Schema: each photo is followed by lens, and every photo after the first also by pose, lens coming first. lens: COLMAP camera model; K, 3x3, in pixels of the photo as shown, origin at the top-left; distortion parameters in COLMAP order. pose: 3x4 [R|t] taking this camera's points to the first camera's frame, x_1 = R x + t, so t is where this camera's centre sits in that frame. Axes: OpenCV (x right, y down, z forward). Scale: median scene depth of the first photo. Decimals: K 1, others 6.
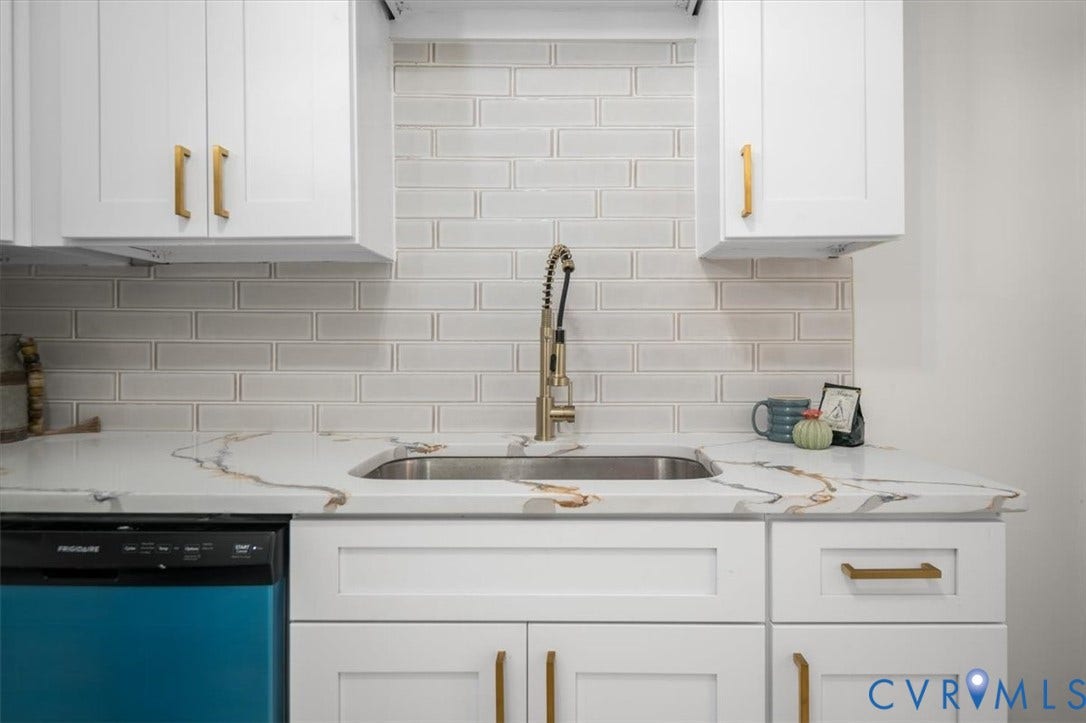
lens RADIAL K [[639.1, 0, 567.9], [0, 639.1, 342.1], [0, 0, 1]] dist [-0.002059, -0.001825]
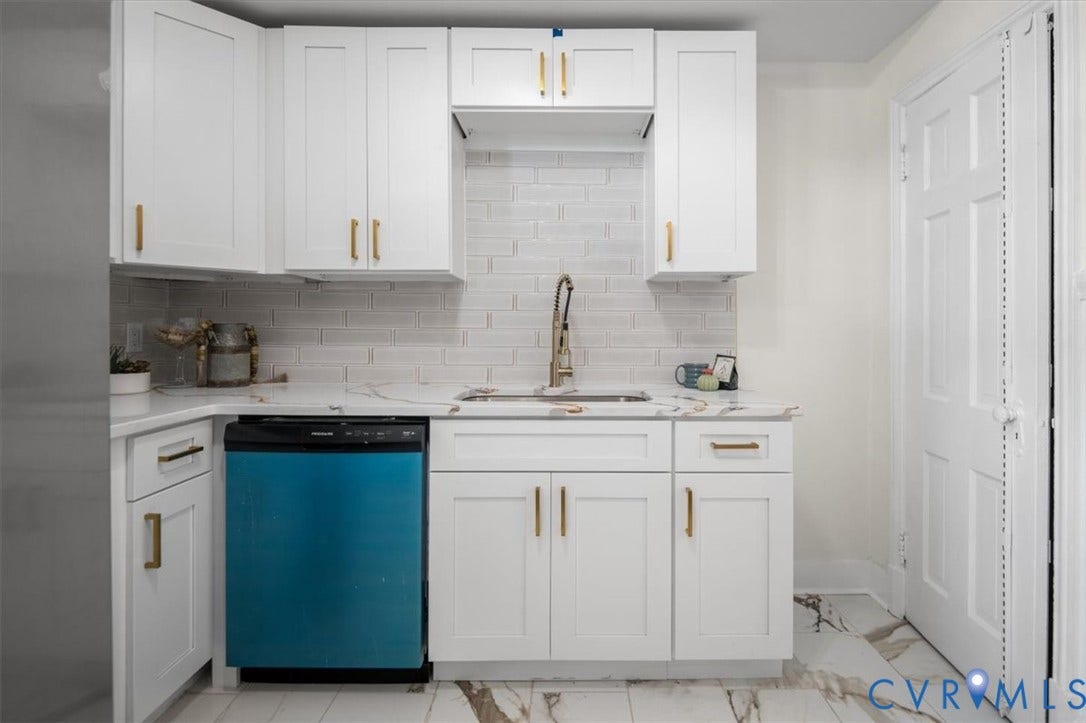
lens RADIAL K [[512.0, 0, 566.8], [0, 512.0, 330.3], [0, 0, 1]] dist [0.000949, -0.004604]
pose [[0.999838, 0.005278, 0.017217, -0.031206], [-0.005246, 0.999984, -0.001888, 0.003886], [-0.017226, 0.001798, 0.999850, -0.406404]]
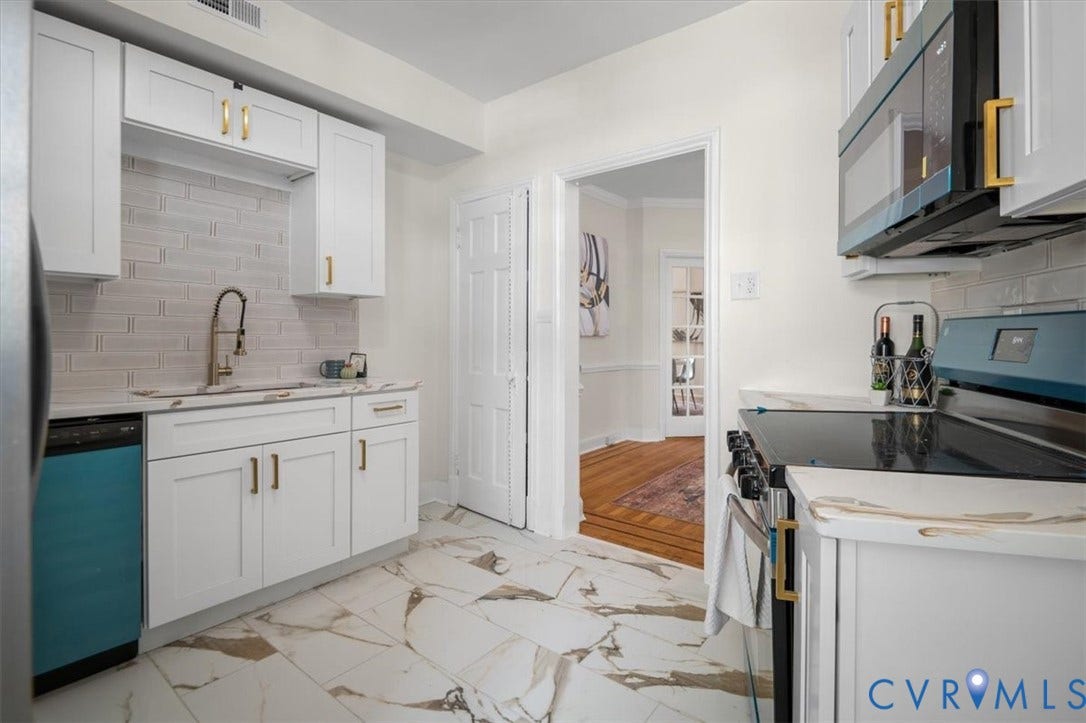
lens RADIAL K [[502.9, 0, 558.3], [0, 502.9, 338.4], [0, 0, 1]] dist [-0.001210, -0.003476]
pose [[0.605720, 0.004707, 0.795664, -0.671601], [-0.005859, 0.999982, -0.001456, 0.008423], [-0.795656, -0.003780, 0.605737, -0.816344]]
